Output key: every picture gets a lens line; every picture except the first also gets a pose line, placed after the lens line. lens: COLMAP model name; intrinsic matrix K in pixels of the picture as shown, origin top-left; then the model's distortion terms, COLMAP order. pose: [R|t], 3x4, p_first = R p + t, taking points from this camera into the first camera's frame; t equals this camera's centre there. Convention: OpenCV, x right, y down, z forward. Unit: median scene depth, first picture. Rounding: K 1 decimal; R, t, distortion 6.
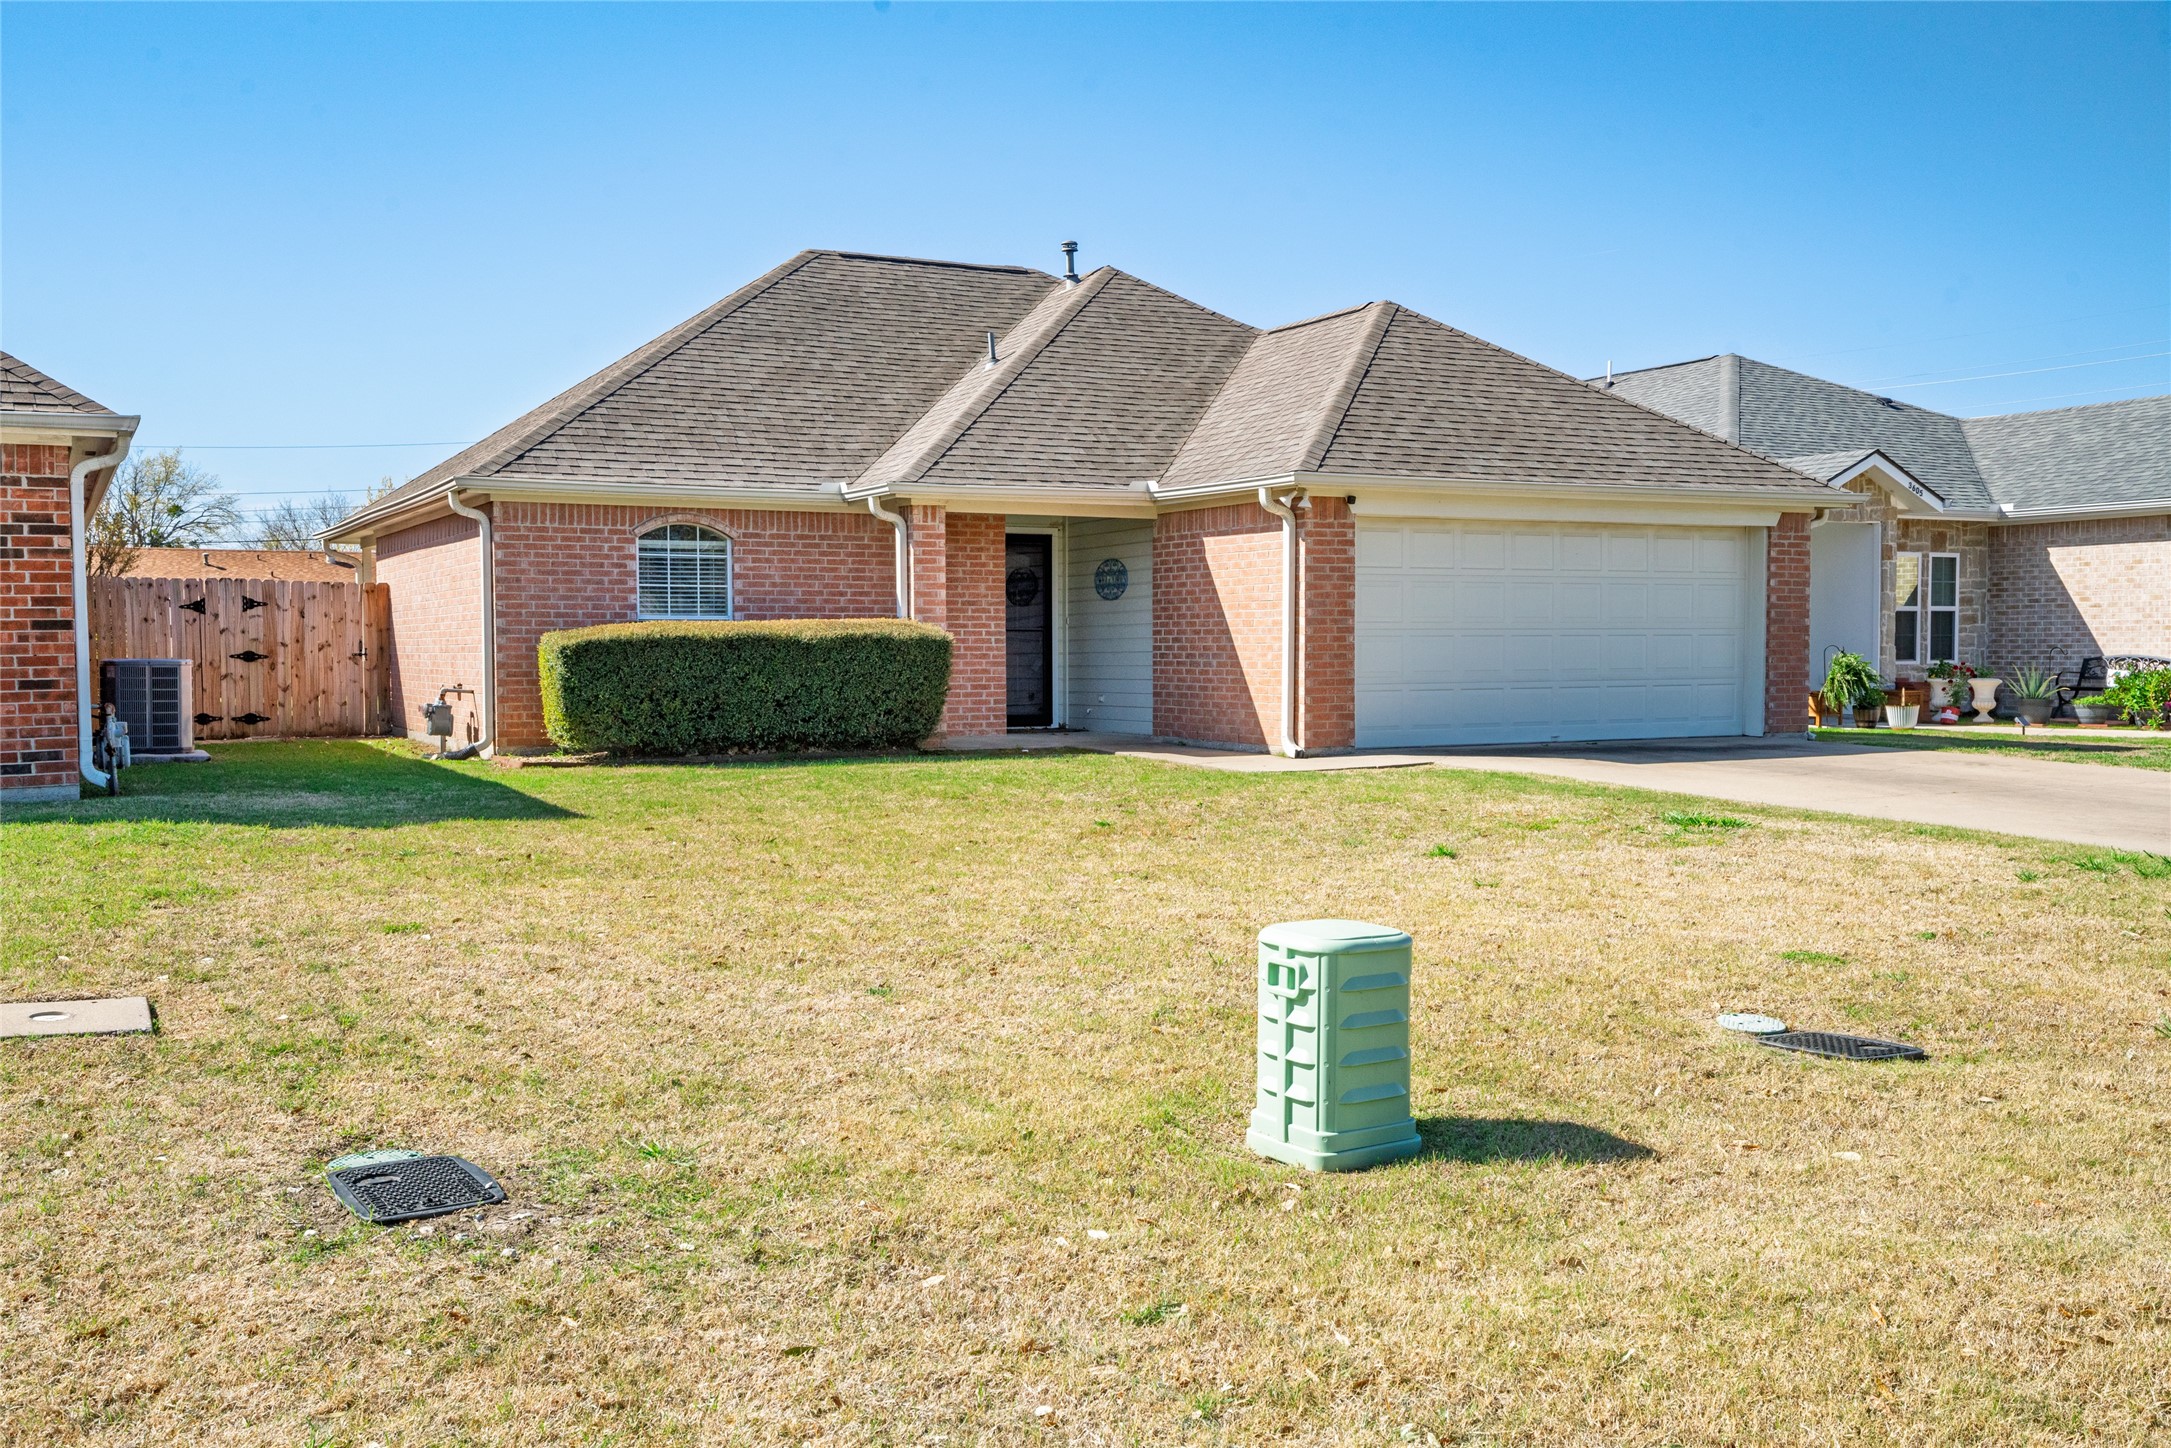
lens RADIAL K [[2017.9, 0, 1085.5], [0, 2017.9, 724.0], [0, 0, 1]] dist [0.051924, -0.002763]
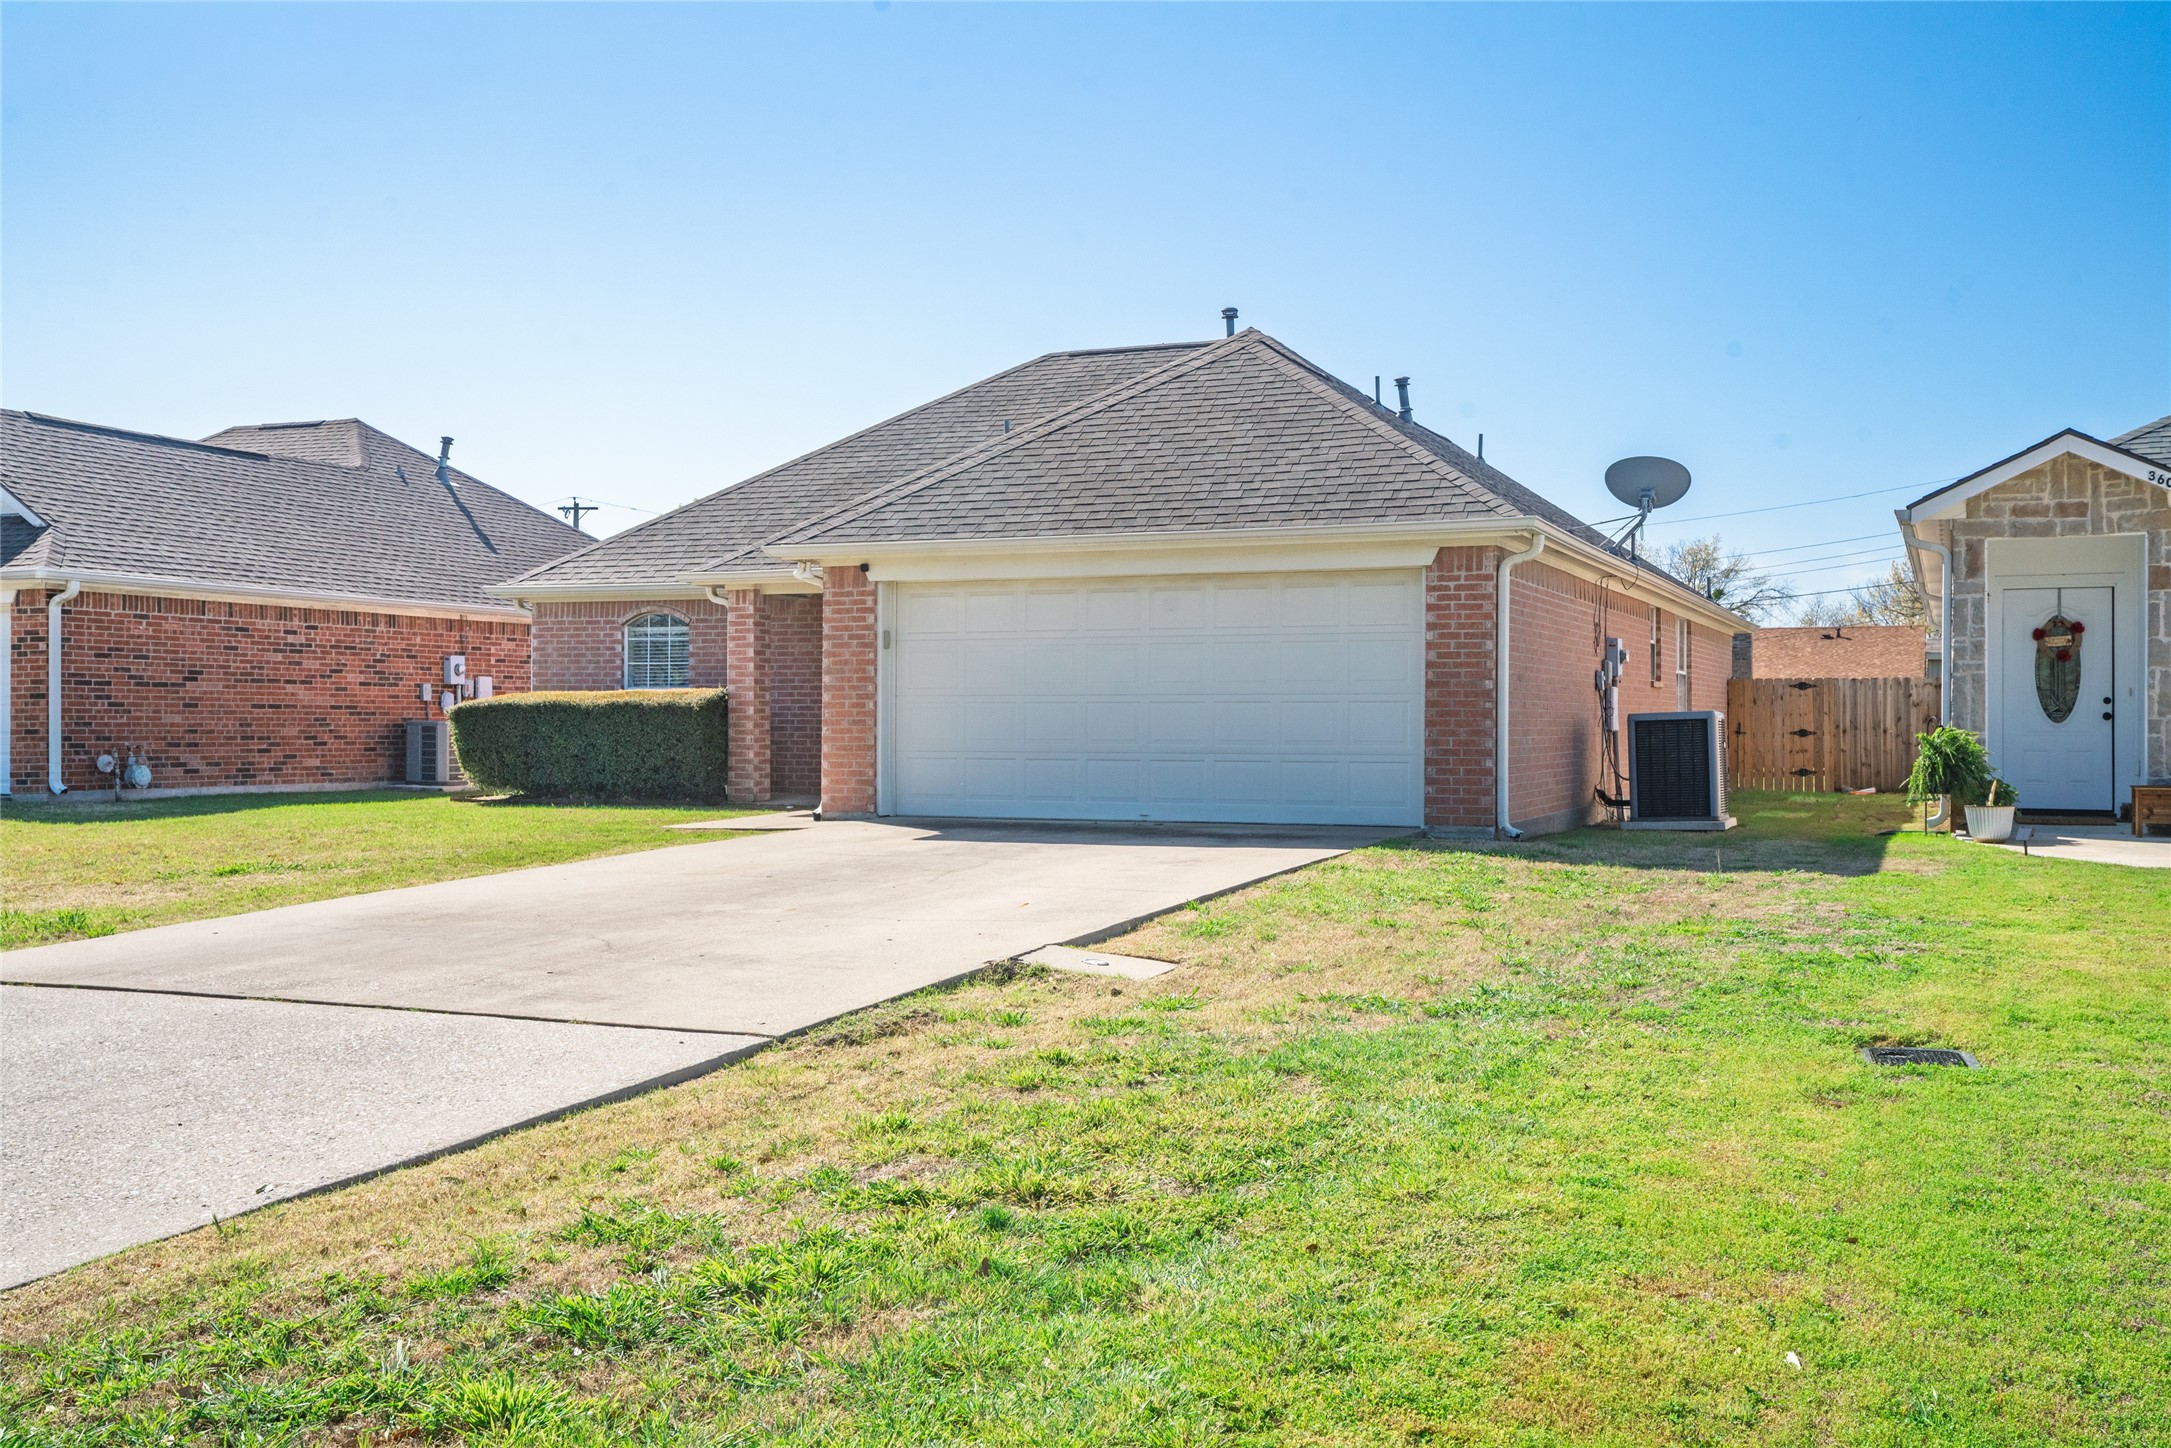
lens RADIAL K [[2017.9, 0, 1085.5], [0, 2017.9, 724.0], [0, 0, 1]] dist [0.051924, -0.002763]
pose [[0.635851, 0.005723, -0.771791, 0.880546], [-0.035264, 0.999144, -0.021645, -0.013252], [0.771006, 0.040979, 0.635508, 0.399349]]
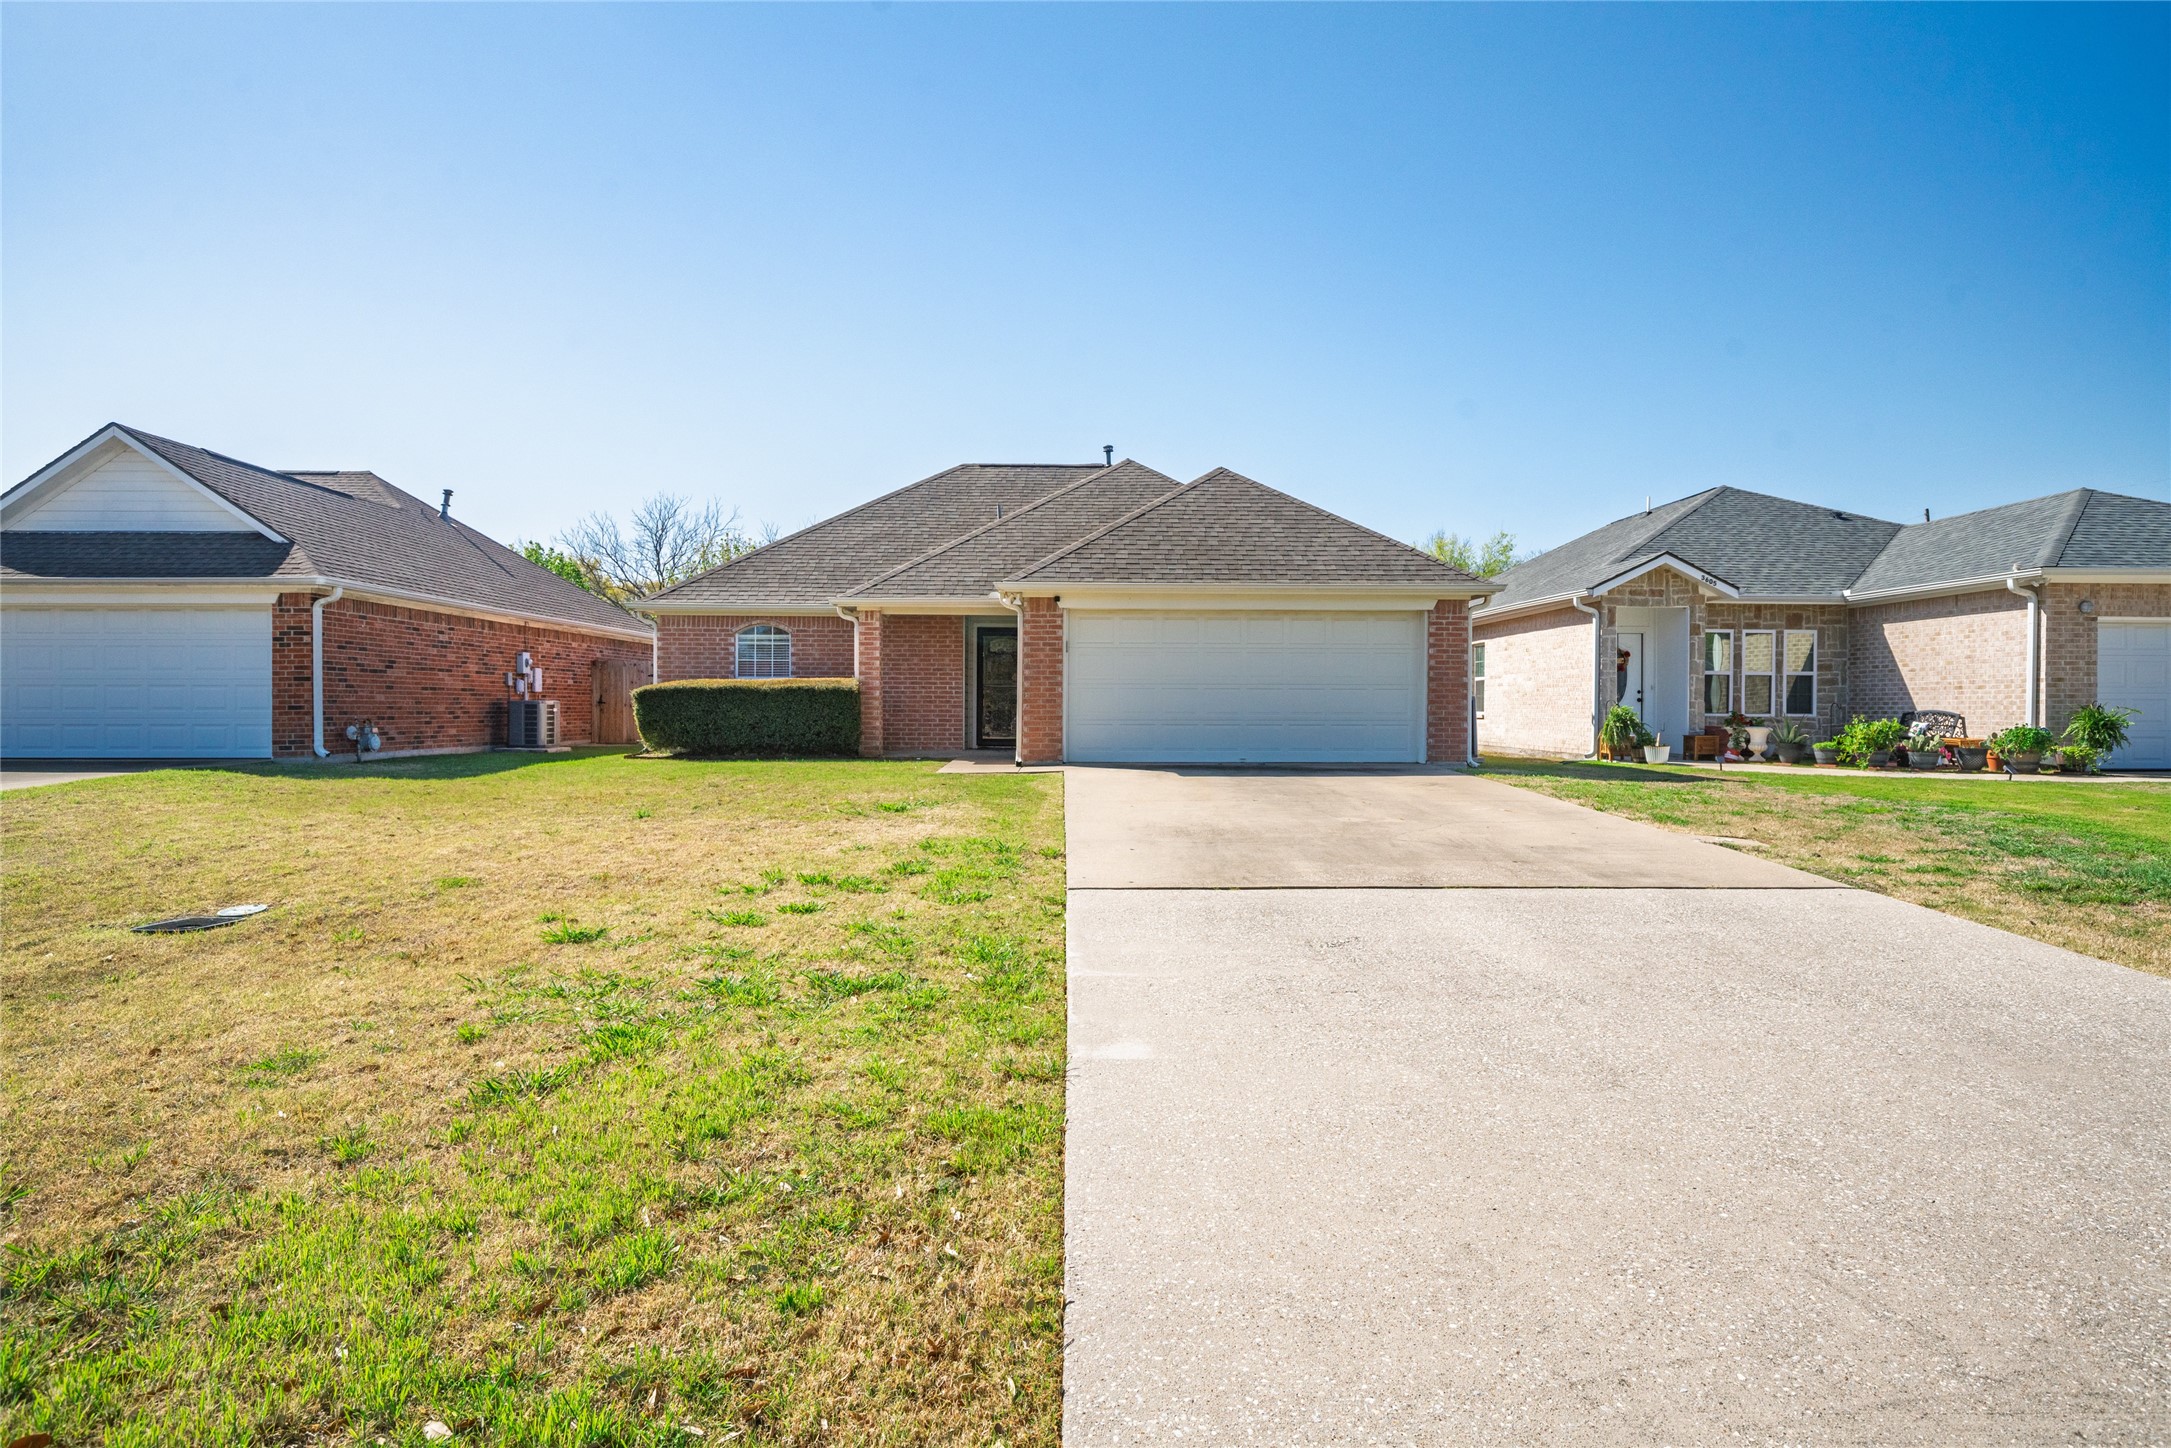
lens RADIAL K [[1231.8, 0, 1085.5], [0, 1231.8, 724.0], [0, 0, 1]] dist [-0.004422, -0.000230]
pose [[0.895079, 0.012839, -0.445722, 0.509158], [-0.024394, 0.999498, -0.020197, 0.001978], [0.445239, 0.028951, 0.894943, 0.157730]]
